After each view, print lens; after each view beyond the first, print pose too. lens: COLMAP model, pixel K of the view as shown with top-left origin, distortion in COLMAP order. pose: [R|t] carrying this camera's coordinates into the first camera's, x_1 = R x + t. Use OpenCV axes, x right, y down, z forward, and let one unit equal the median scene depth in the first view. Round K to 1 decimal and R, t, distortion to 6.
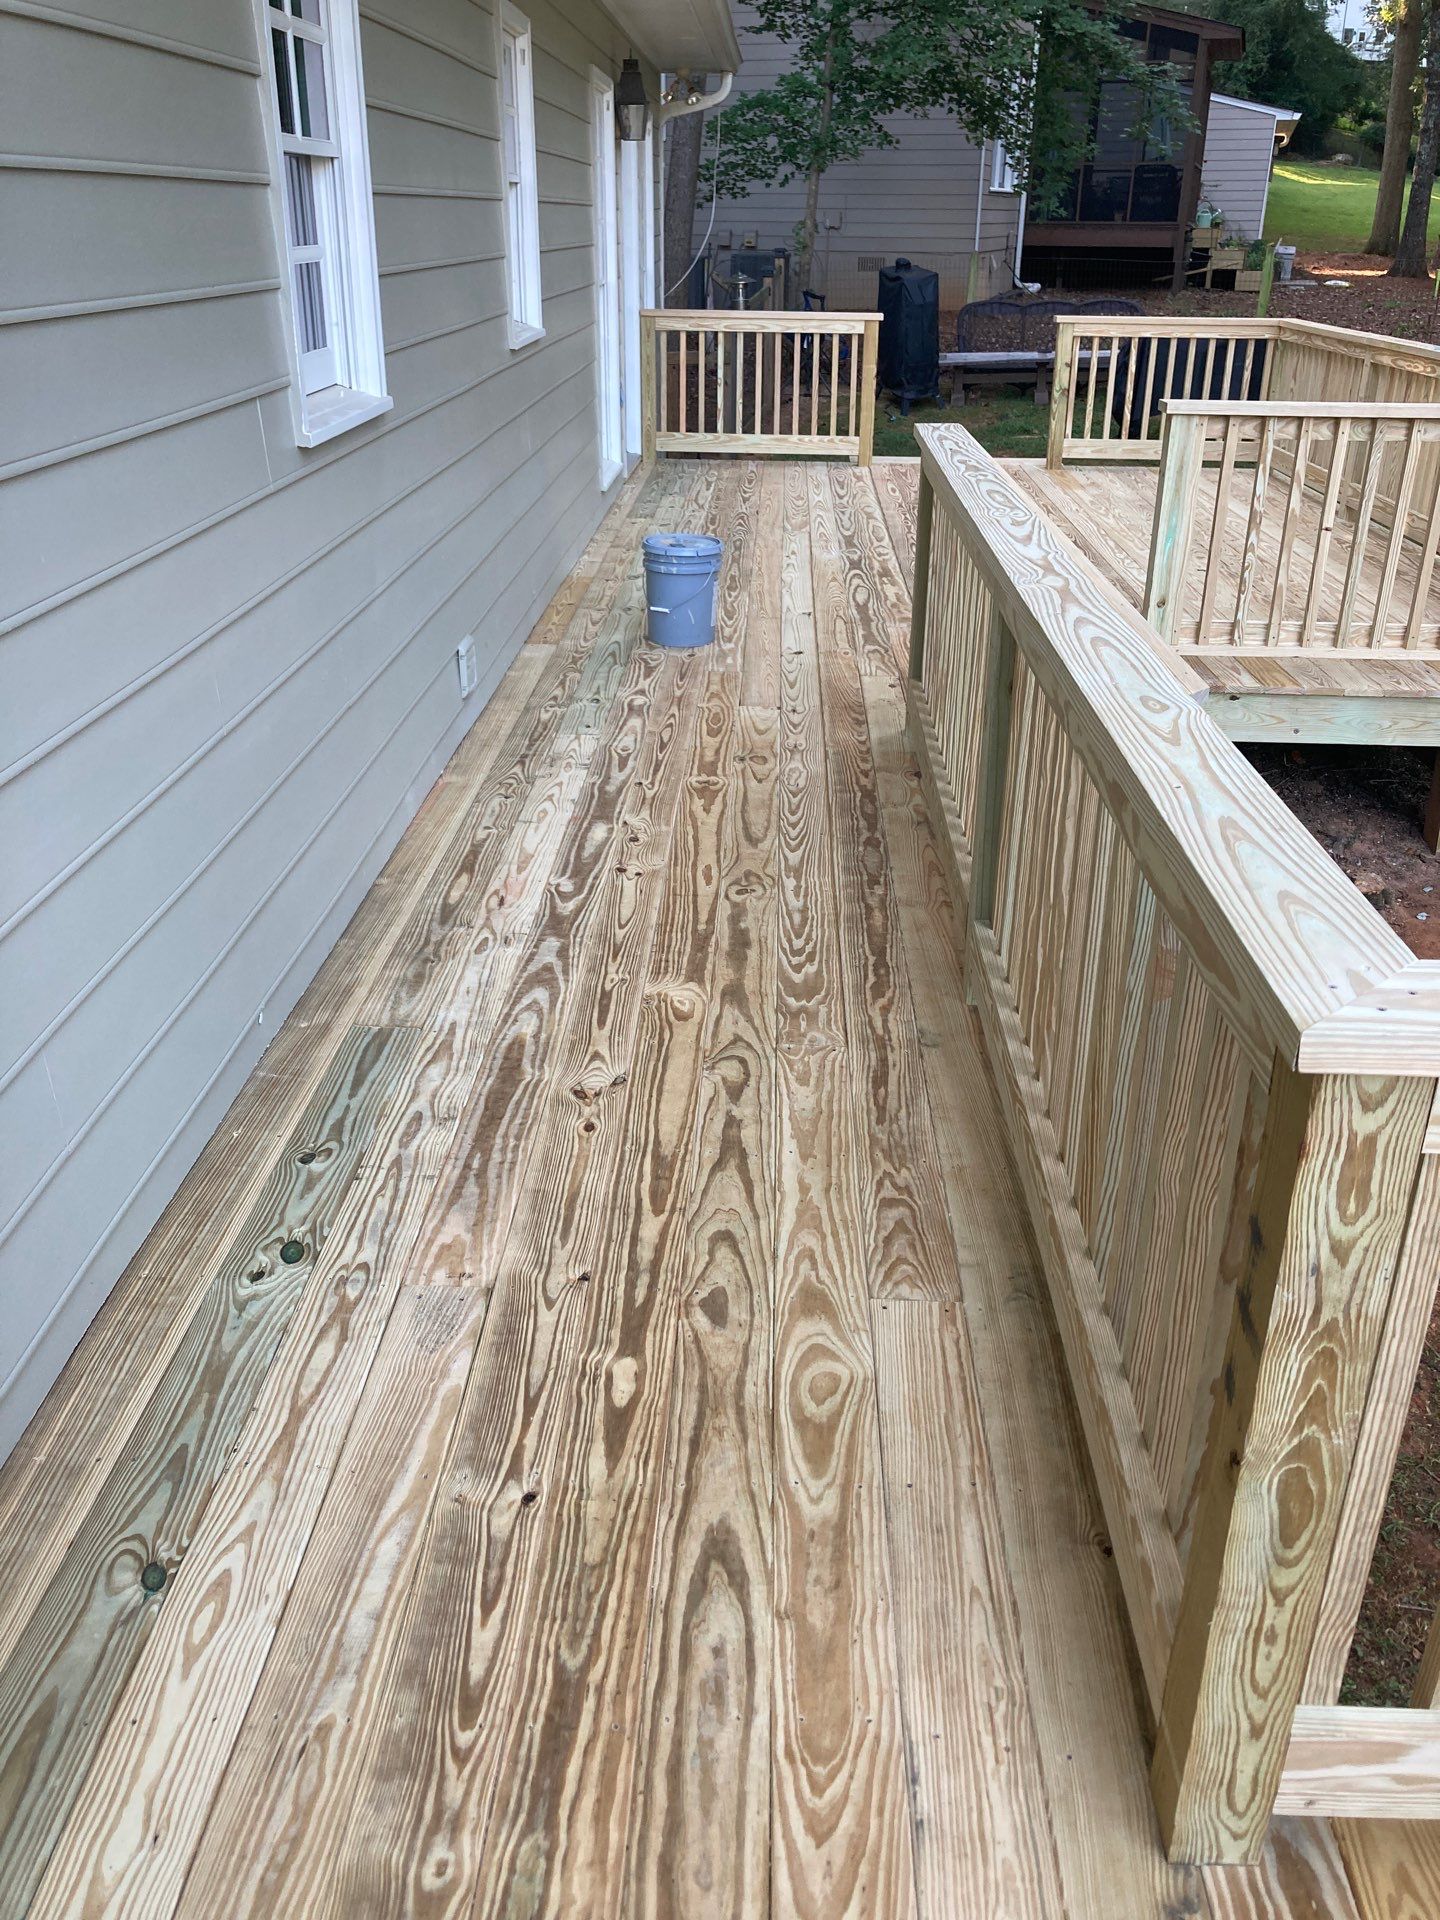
lens RADIAL K [[1571.8, 0, 718.6], [0, 1571.8, 960.4], [0, 0, 1]] dist [0.030288, -0.034167]
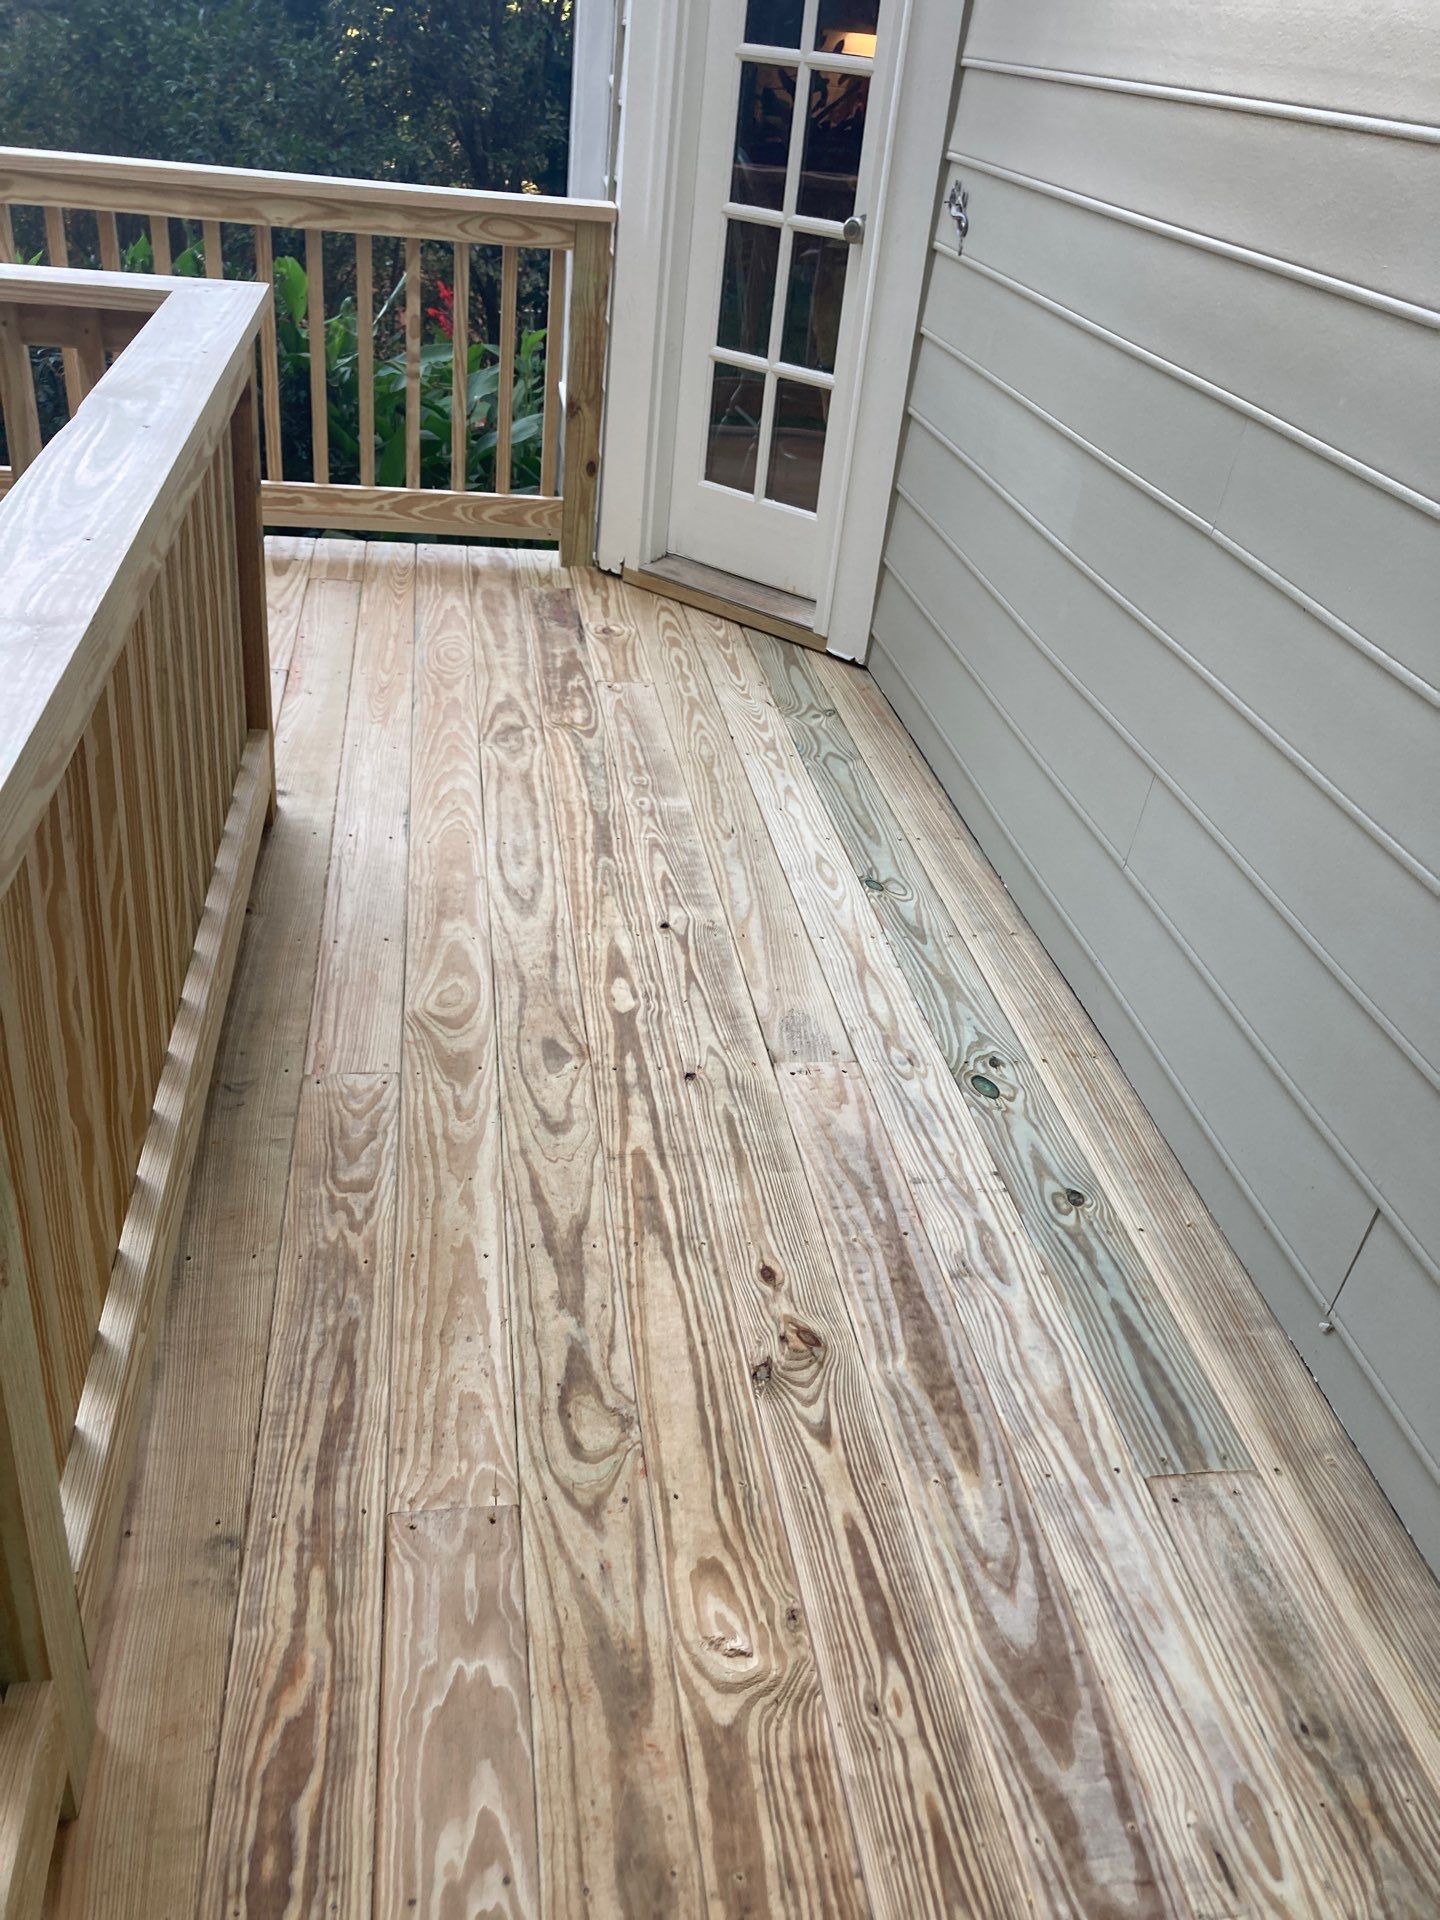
lens RADIAL K [[1571.8, 0, 718.4], [0, 1571.8, 958.2], [0, 0, 1]] dist [0.030288, -0.034167]
pose [[-0.976664, 0.003701, -0.214741, 0.100737], [-0.176115, 0.558468, 0.810615, -0.590316], [0.122925, 0.829518, -0.544783, 1.341661]]
